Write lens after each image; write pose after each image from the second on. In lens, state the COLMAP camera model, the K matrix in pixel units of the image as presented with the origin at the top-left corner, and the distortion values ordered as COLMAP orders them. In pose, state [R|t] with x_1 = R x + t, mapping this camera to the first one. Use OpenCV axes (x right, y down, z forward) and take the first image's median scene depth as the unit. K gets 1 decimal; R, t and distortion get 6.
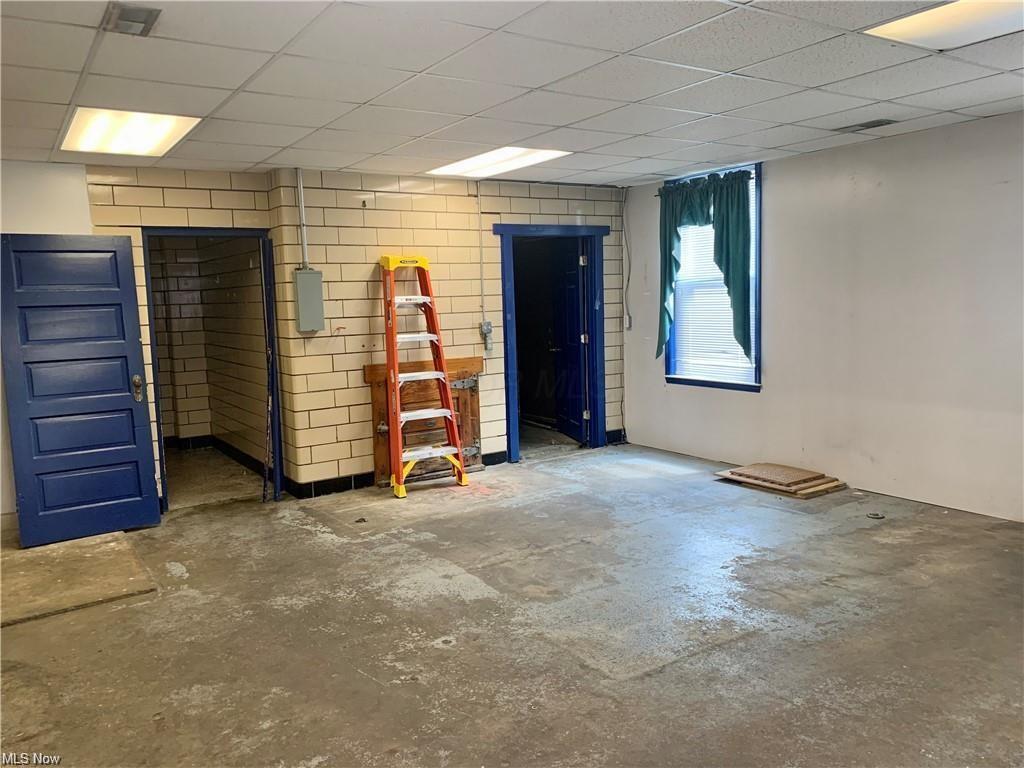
lens RADIAL K [[773.6, 0, 512.0], [0, 773.6, 384.0], [0, 0, 1]] dist [0.003828, -0.005528]
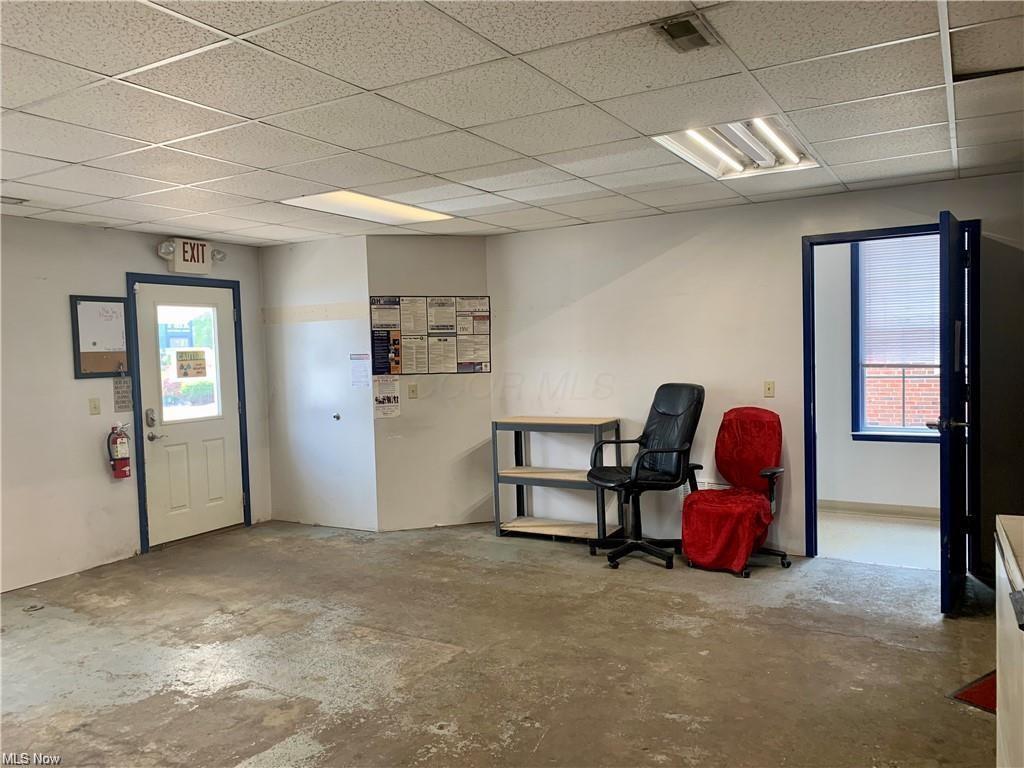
lens RADIAL K [[773.6, 0, 512.0], [0, 773.6, 384.0], [0, 0, 1]] dist [0.003828, -0.005528]
pose [[-0.426831, 0.000075, 0.904331, -0.825857], [0.152419, 0.985700, 0.071858, -0.101416], [-0.891394, 0.168508, -0.420739, 1.091482]]
